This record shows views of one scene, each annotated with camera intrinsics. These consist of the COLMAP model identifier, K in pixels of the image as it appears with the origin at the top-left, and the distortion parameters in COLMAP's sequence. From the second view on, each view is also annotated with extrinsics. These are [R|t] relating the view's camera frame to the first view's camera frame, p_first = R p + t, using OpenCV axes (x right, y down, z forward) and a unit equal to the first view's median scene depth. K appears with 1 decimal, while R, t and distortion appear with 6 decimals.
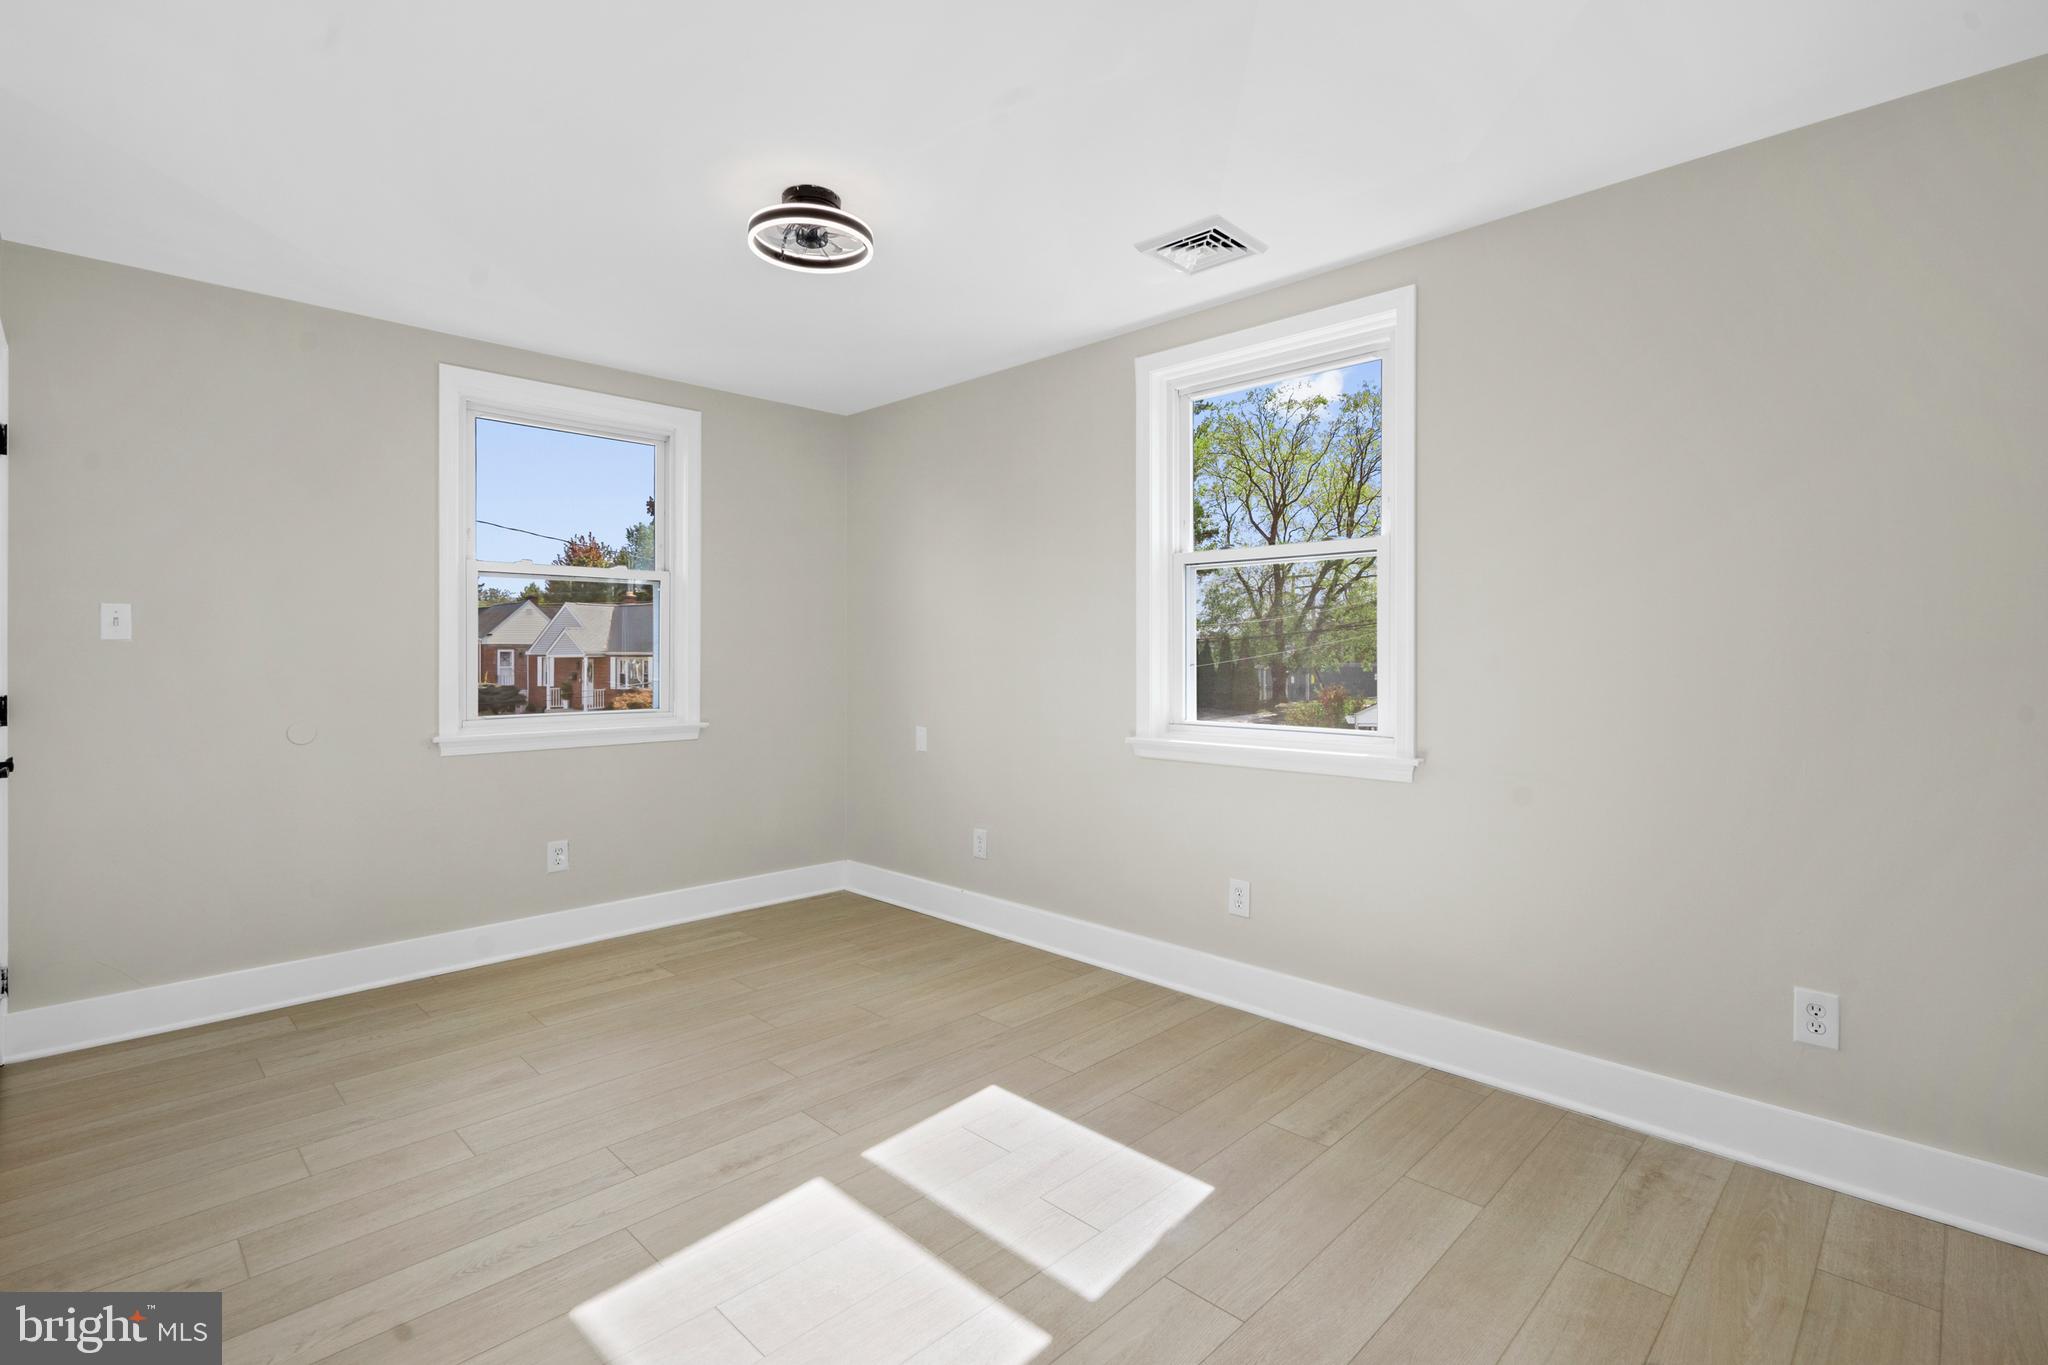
lens RADIAL K [[959.4, 0, 1028.0], [0, 959.4, 646.8], [0, 0, 1]] dist [0.001006, 0.000043]
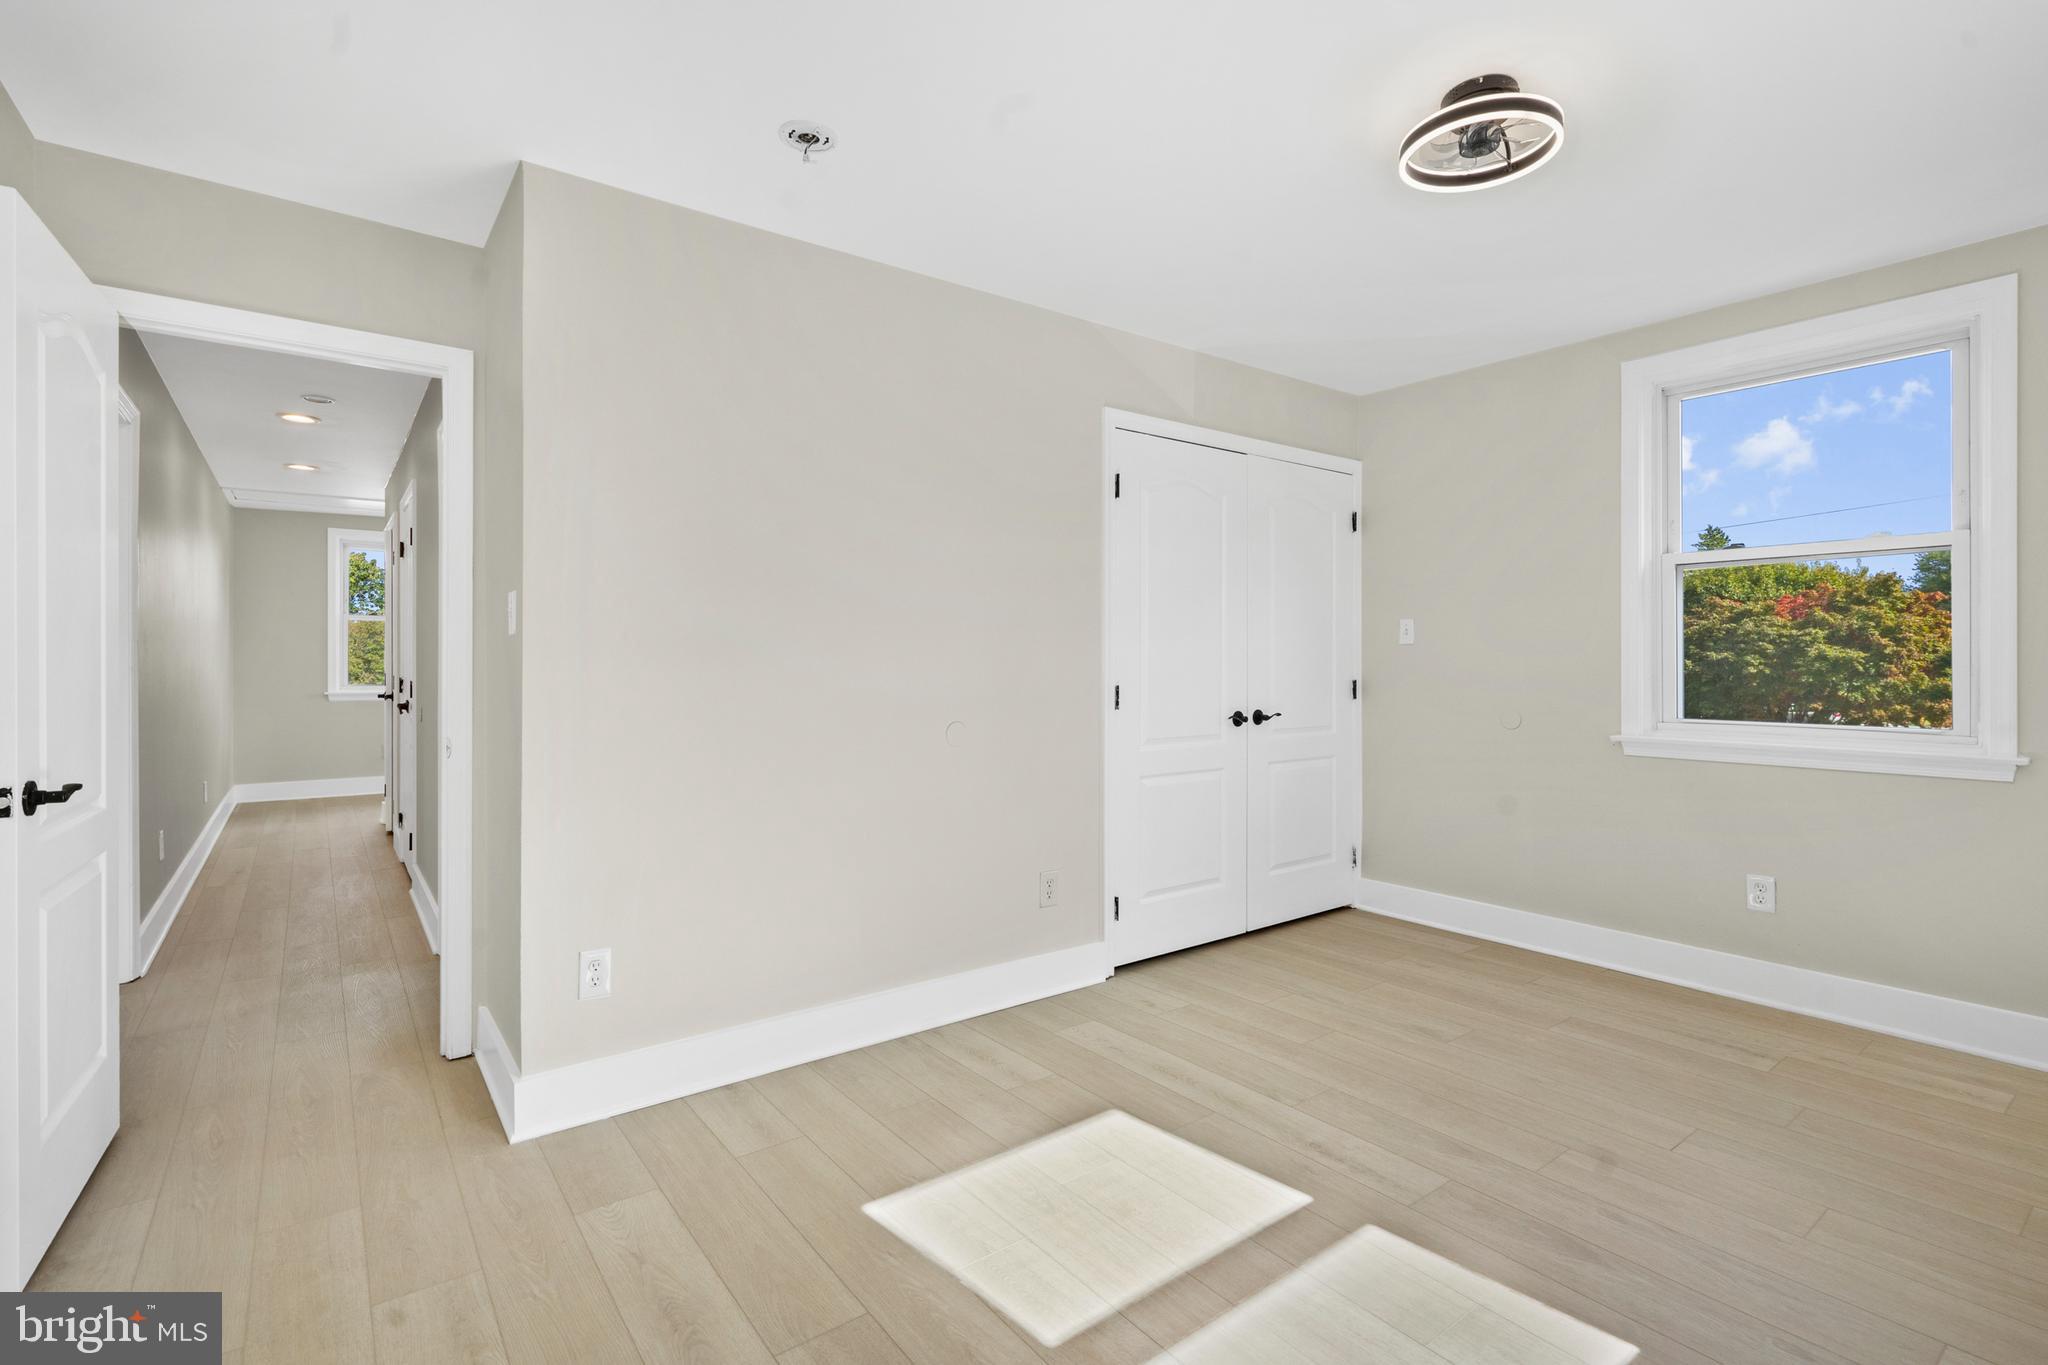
lens RADIAL K [[952.5, 0, 1024.1], [0, 952.5, 664.5], [0, 0, 1]] dist [-0.000021, 0.000026]
pose [[-0.145331, 0.001746, -0.989381, 0.557477], [0.004490, 0.999989, 0.001105, 0.019001], [0.989373, -0.004282, -0.145338, 0.633876]]
